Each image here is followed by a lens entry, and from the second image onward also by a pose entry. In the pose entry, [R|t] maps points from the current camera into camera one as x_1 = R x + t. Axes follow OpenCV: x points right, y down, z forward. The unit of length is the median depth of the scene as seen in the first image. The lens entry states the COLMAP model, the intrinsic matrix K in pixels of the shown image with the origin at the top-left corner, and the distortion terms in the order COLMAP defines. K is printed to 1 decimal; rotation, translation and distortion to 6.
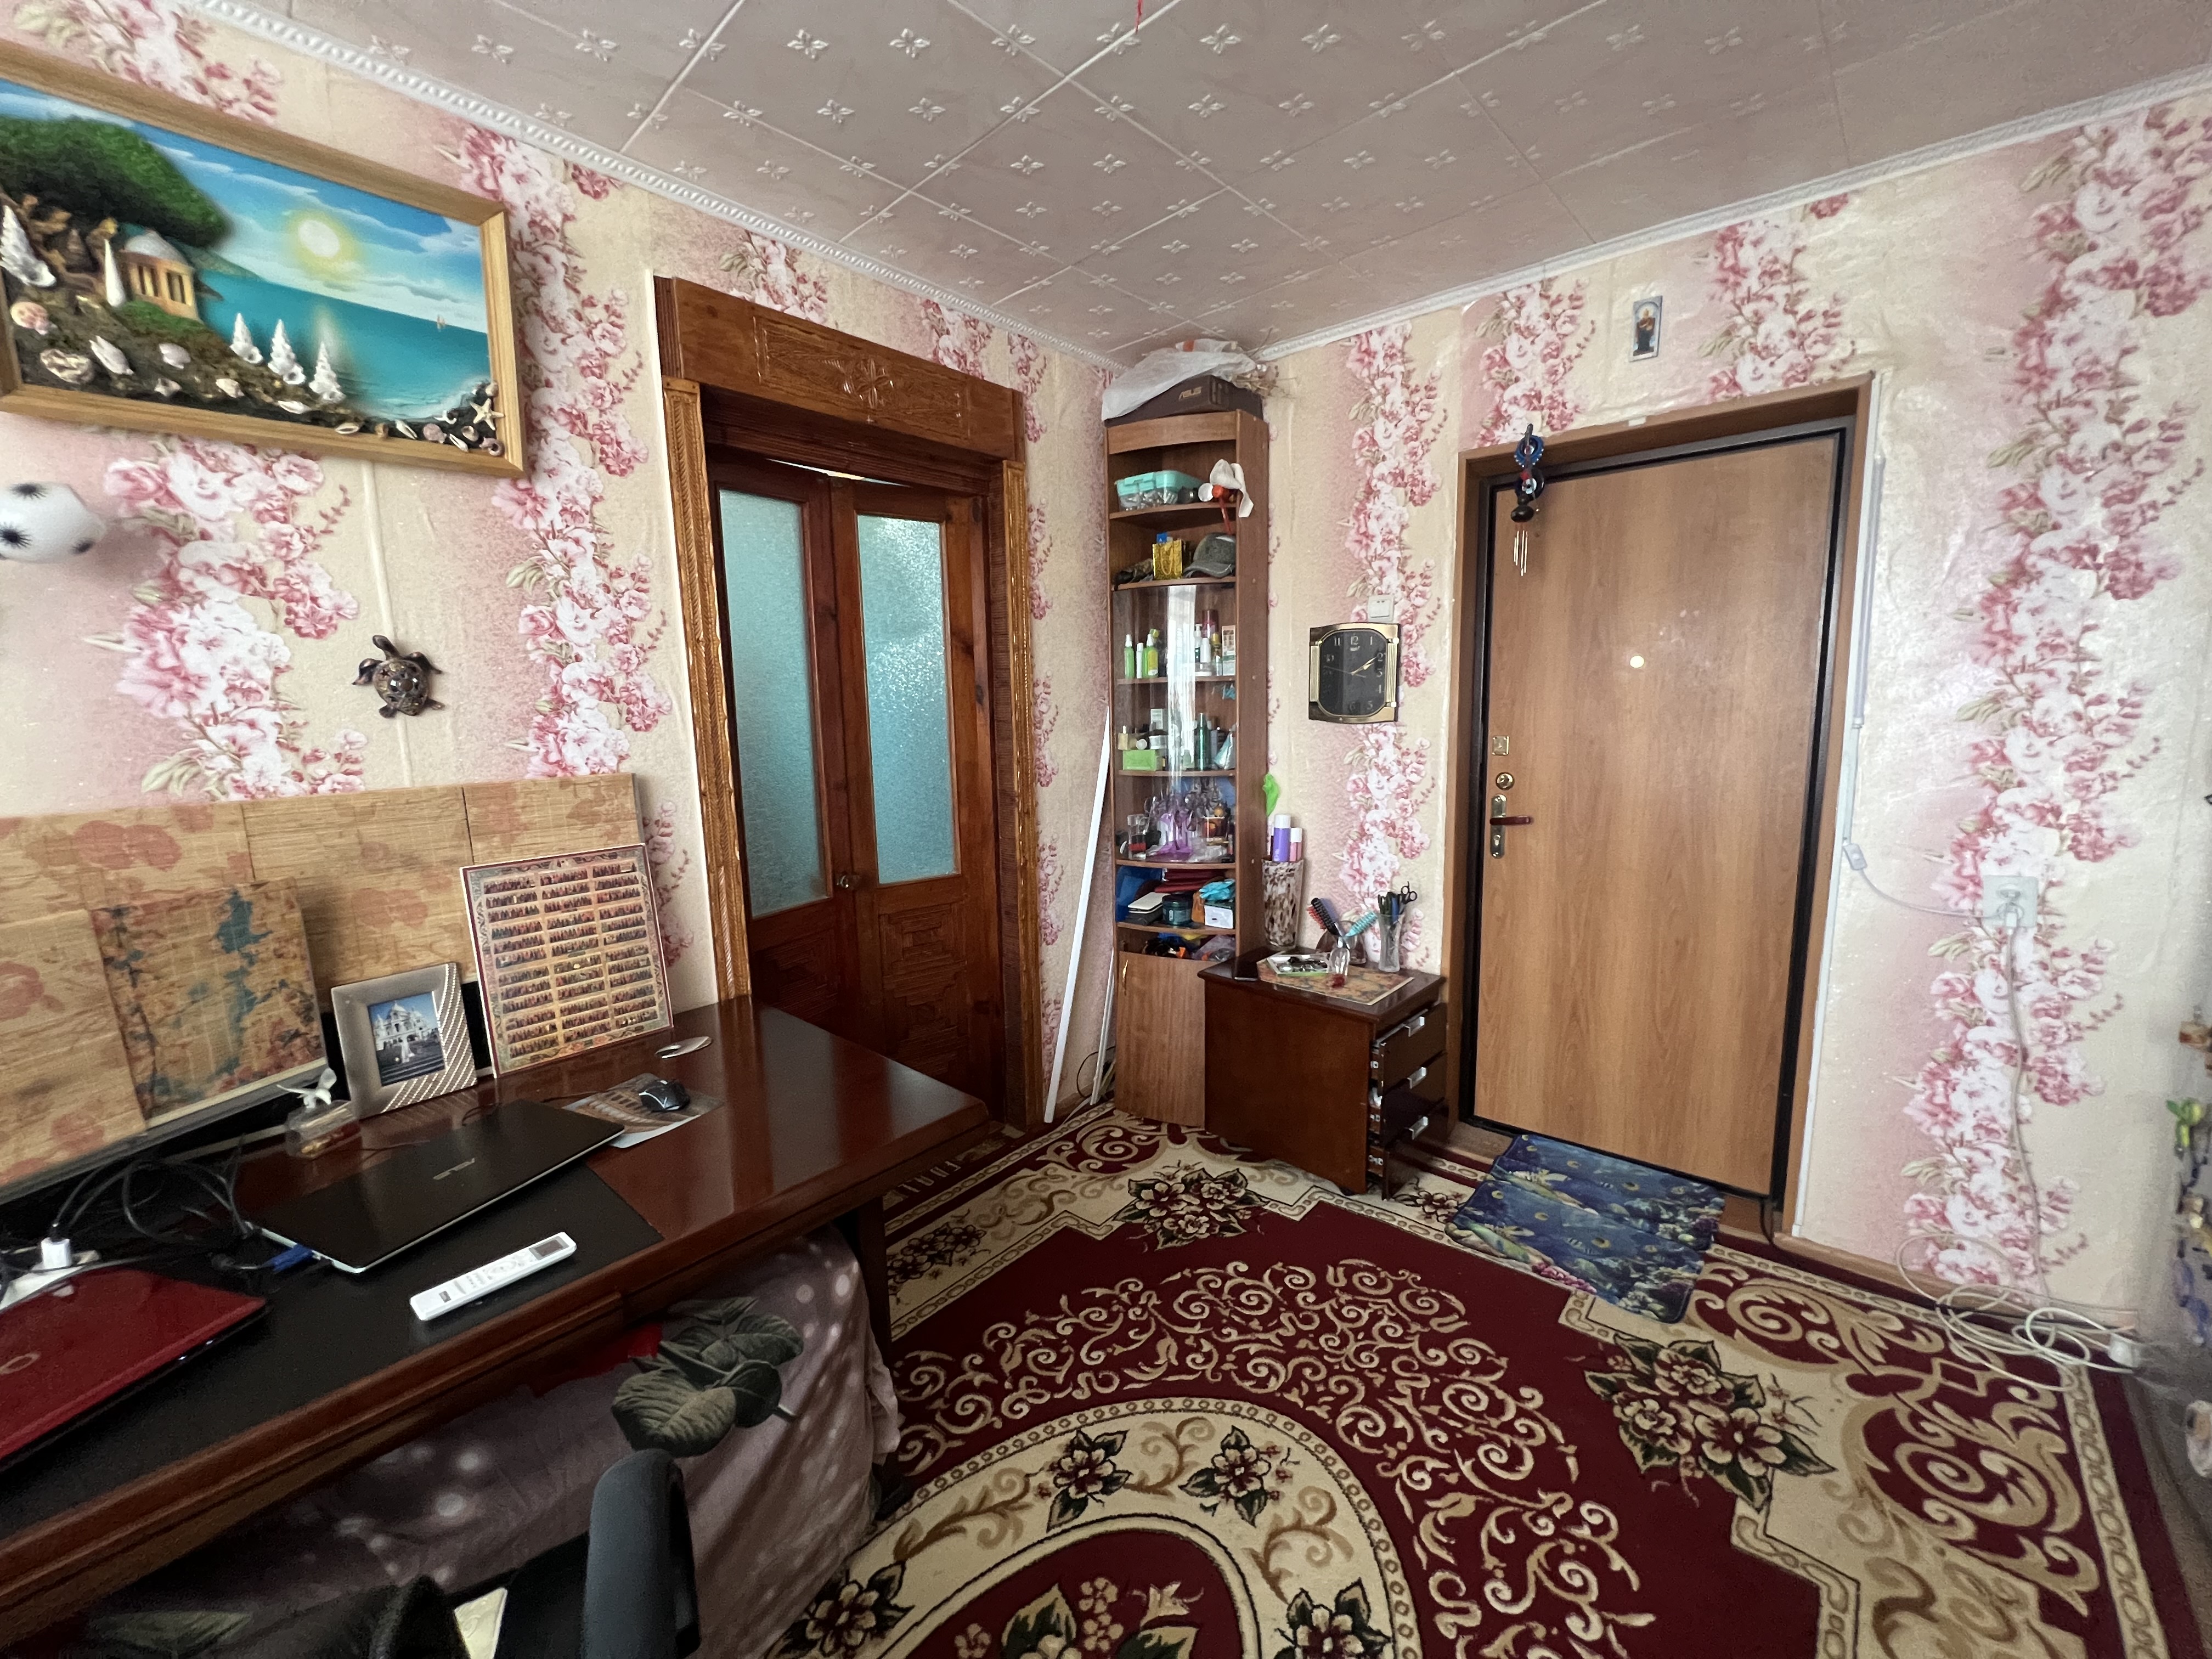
lens RADIAL K [[881.8, 0, 1098.2], [0, 881.8, 832.6], [0, 0, 1]] dist [0.002355, 0.000173]
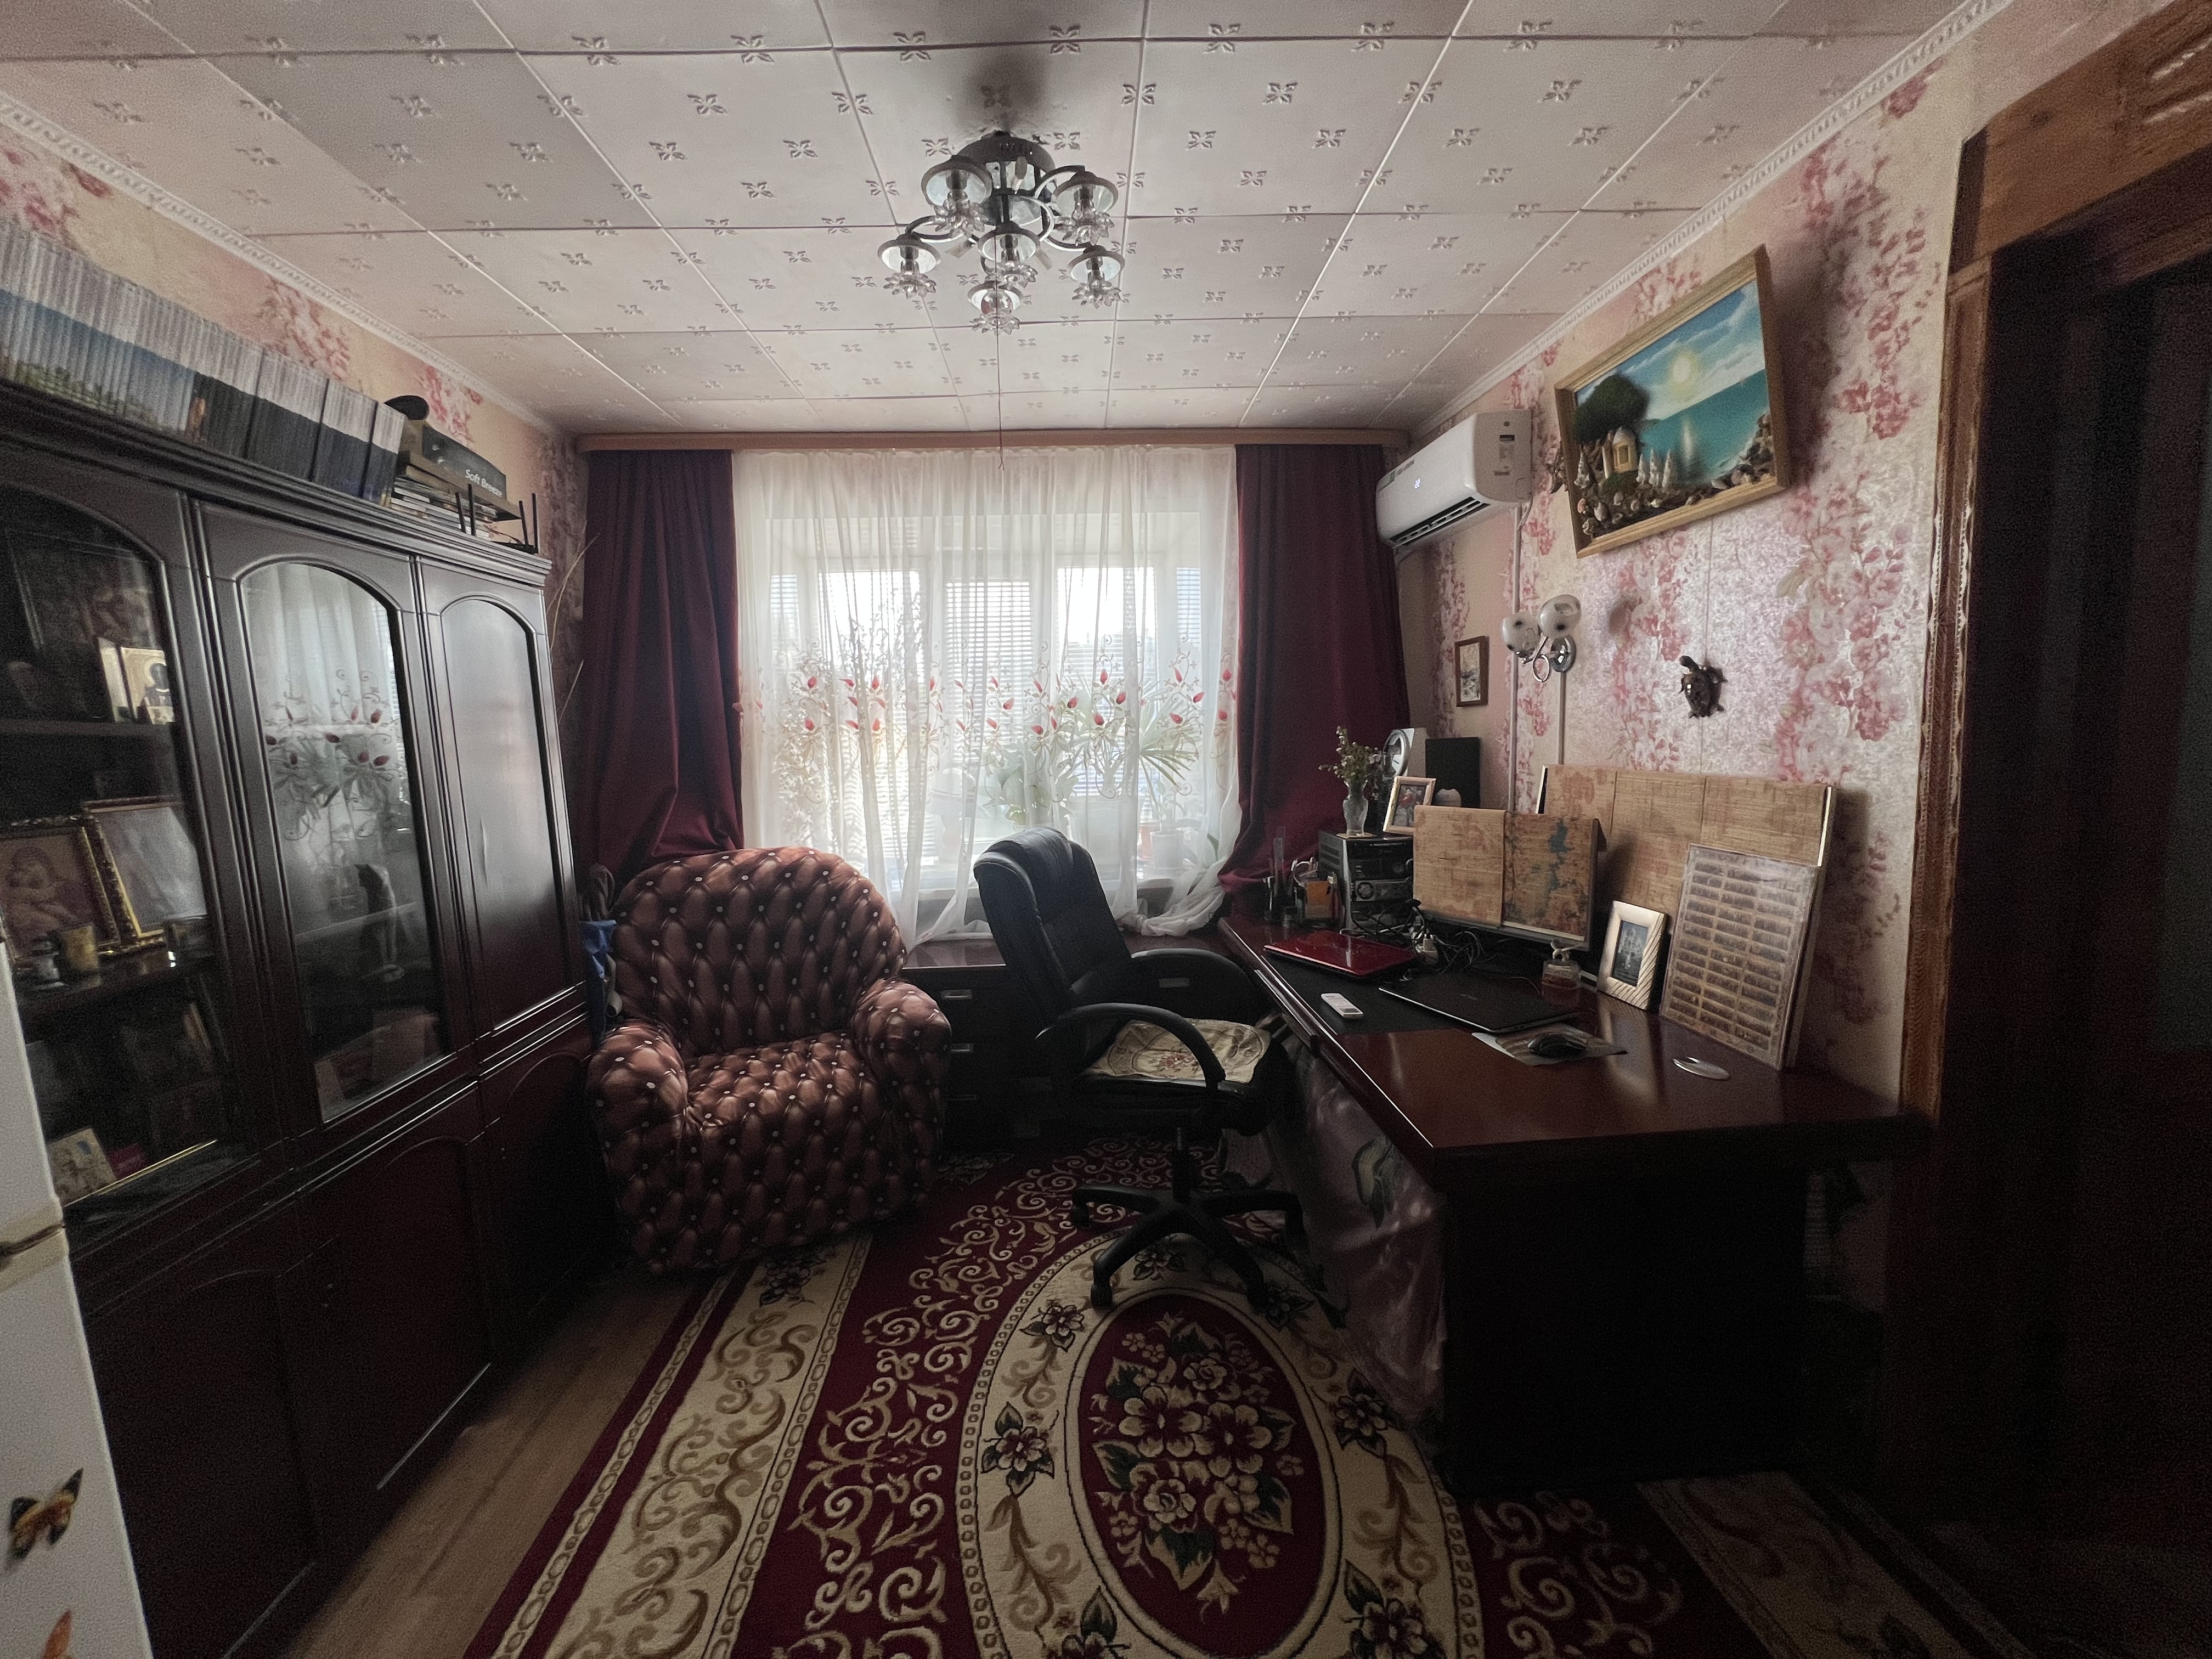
lens RADIAL K [[881.8, 0, 1095.5], [0, 881.8, 830.7], [0, 0, 1]] dist [0.002355, 0.000173]
pose [[-0.701480, 0.126971, -0.701287, 0.741395], [-0.064442, 0.968671, 0.239842, -0.228091], [0.709770, 0.213437, -0.671321, 1.304760]]
